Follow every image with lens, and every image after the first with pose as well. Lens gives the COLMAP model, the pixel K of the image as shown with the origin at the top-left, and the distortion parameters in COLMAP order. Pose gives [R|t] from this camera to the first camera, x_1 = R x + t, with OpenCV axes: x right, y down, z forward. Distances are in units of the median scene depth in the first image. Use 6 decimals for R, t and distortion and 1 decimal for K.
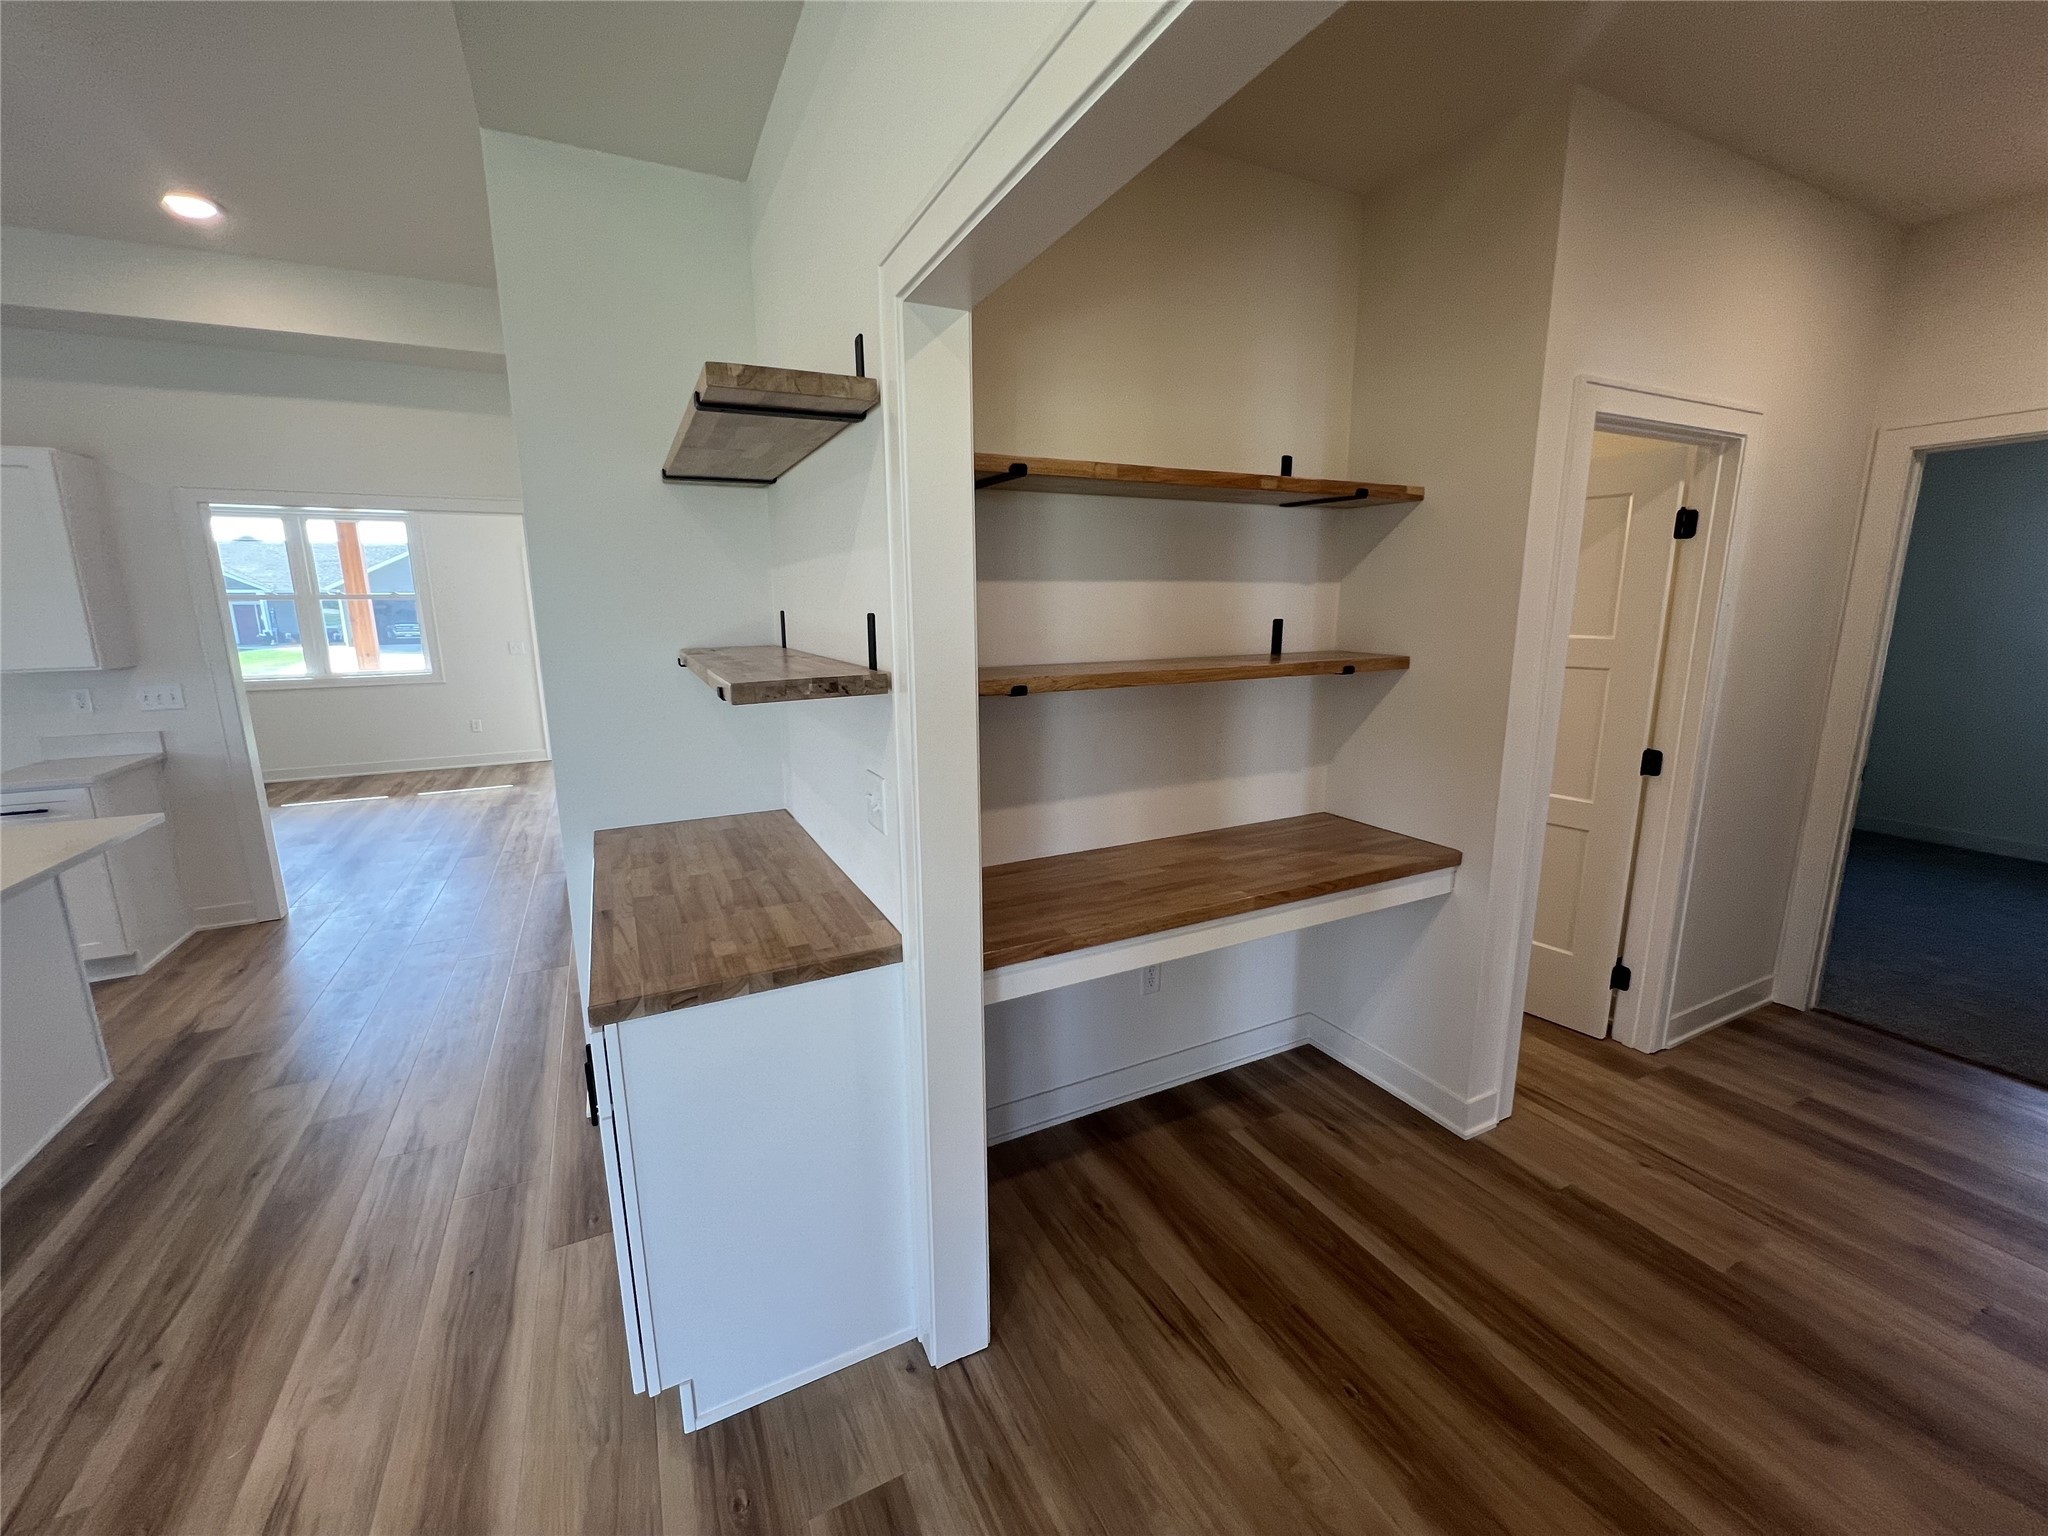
lens RADIAL K [[818.3, 0, 1021.2], [0, 818.3, 765.9], [0, 0, 1]] dist [-0.001597, 0.000123]
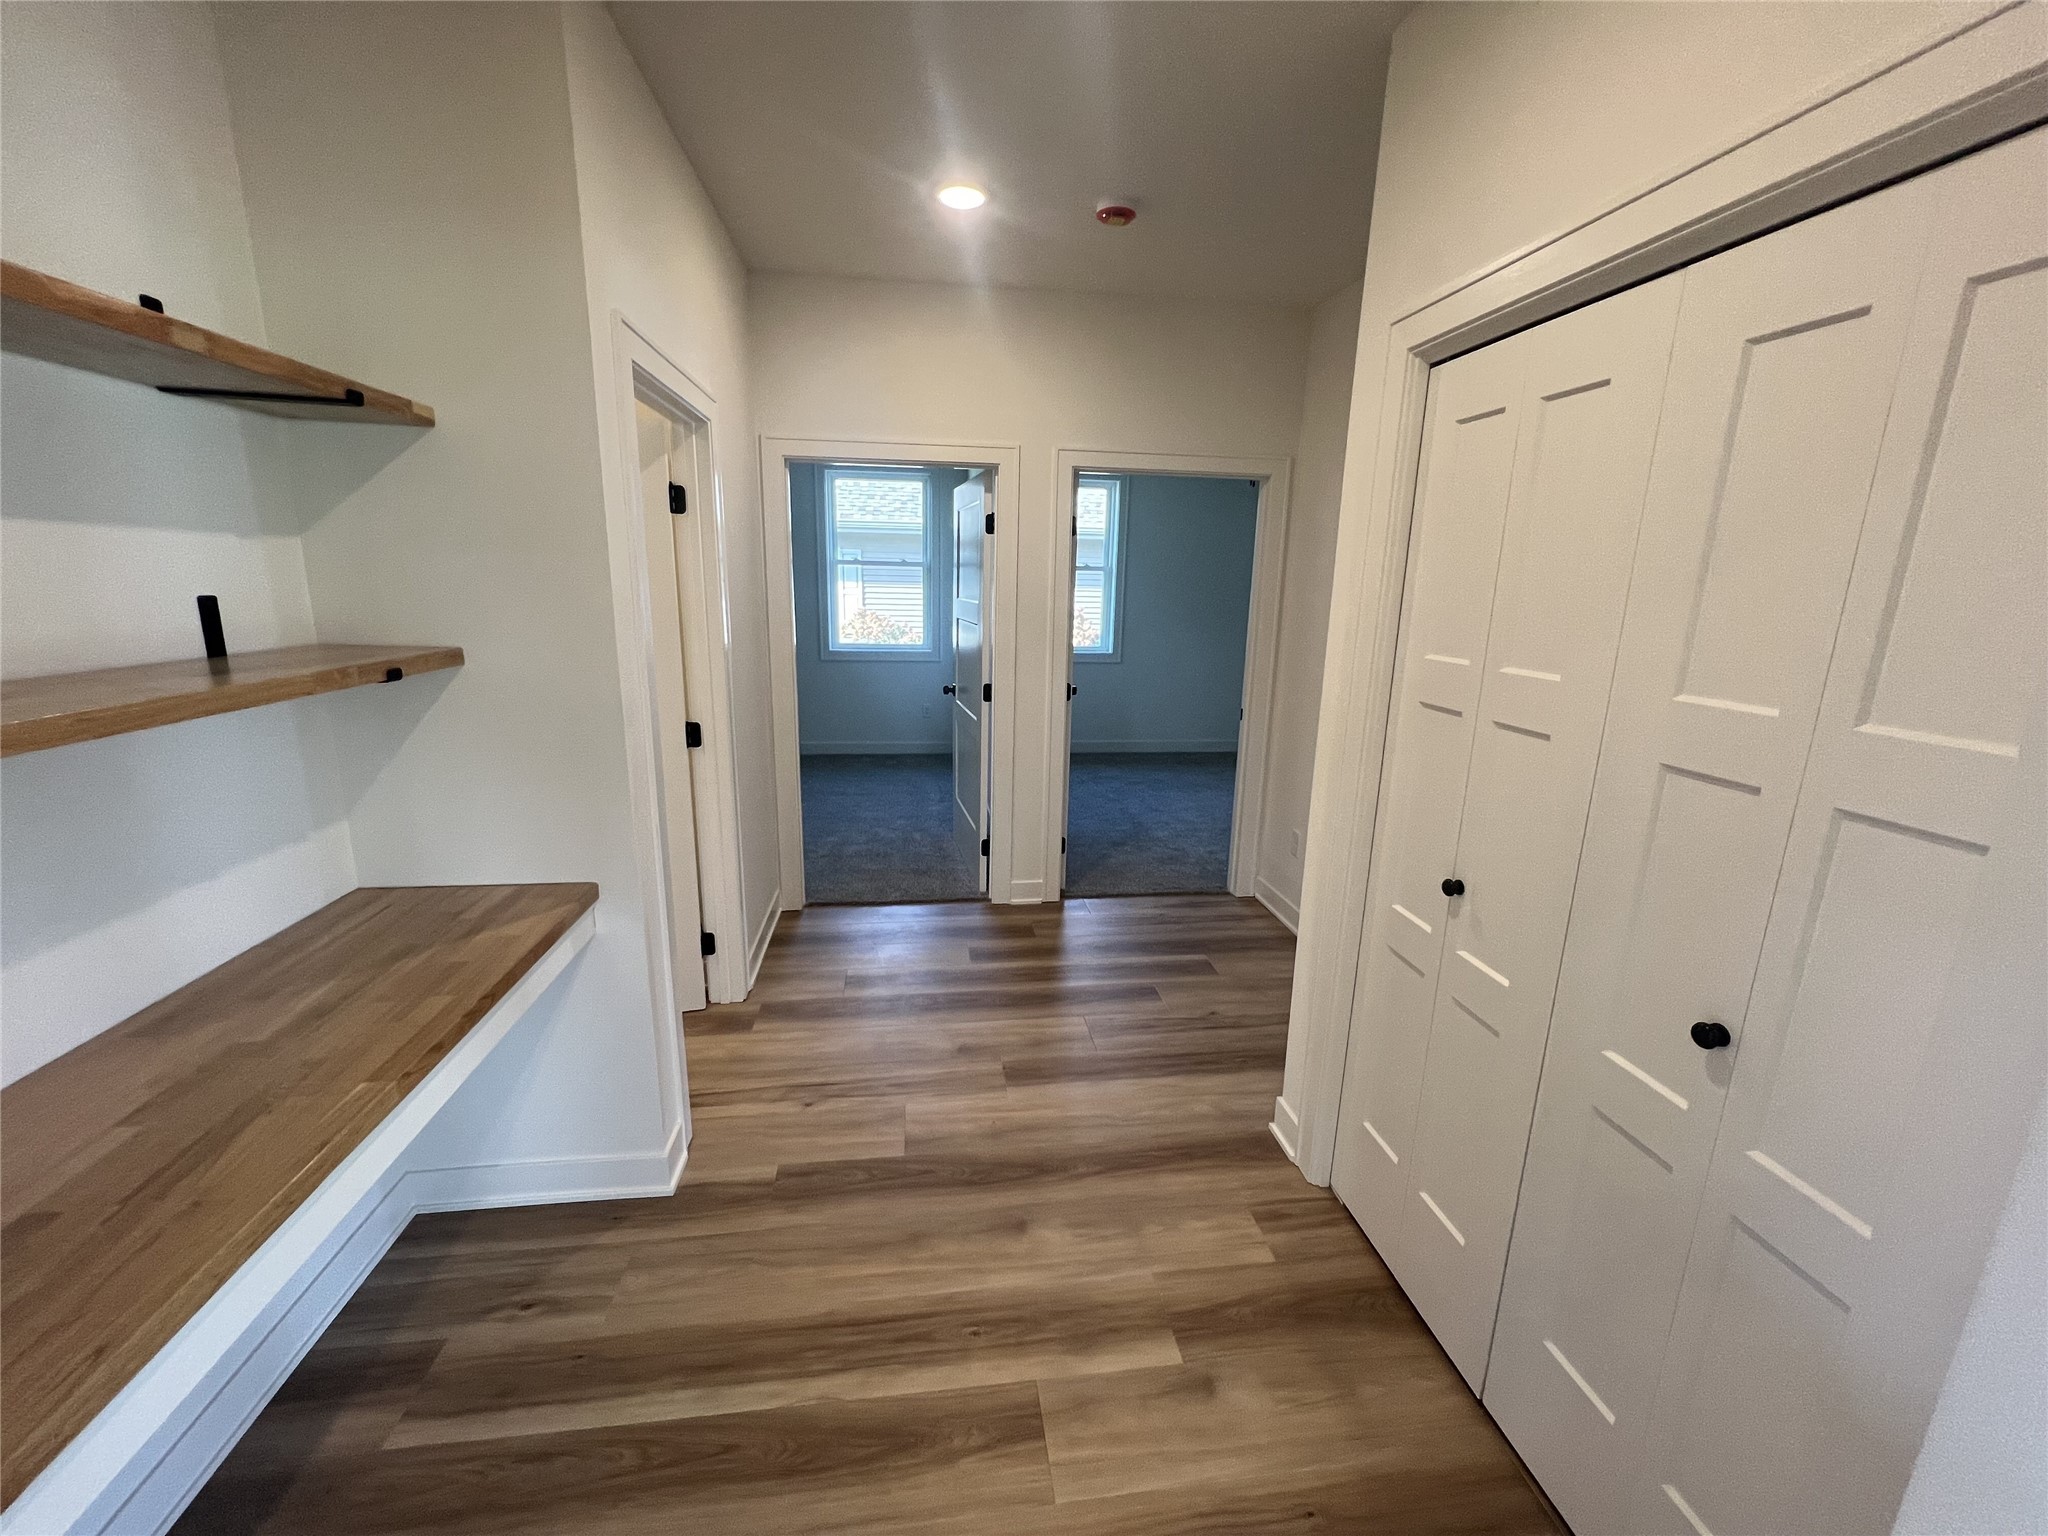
lens RADIAL K [[818.3, 0, 1018.6], [0, 818.3, 764.7], [0, 0, 1]] dist [-0.001597, 0.000123]
pose [[0.330283, -0.196213, 0.923262, -0.050753], [0.161575, 0.975470, 0.149507, -0.061780], [-0.929950, 0.099797, 0.353885, 0.299441]]
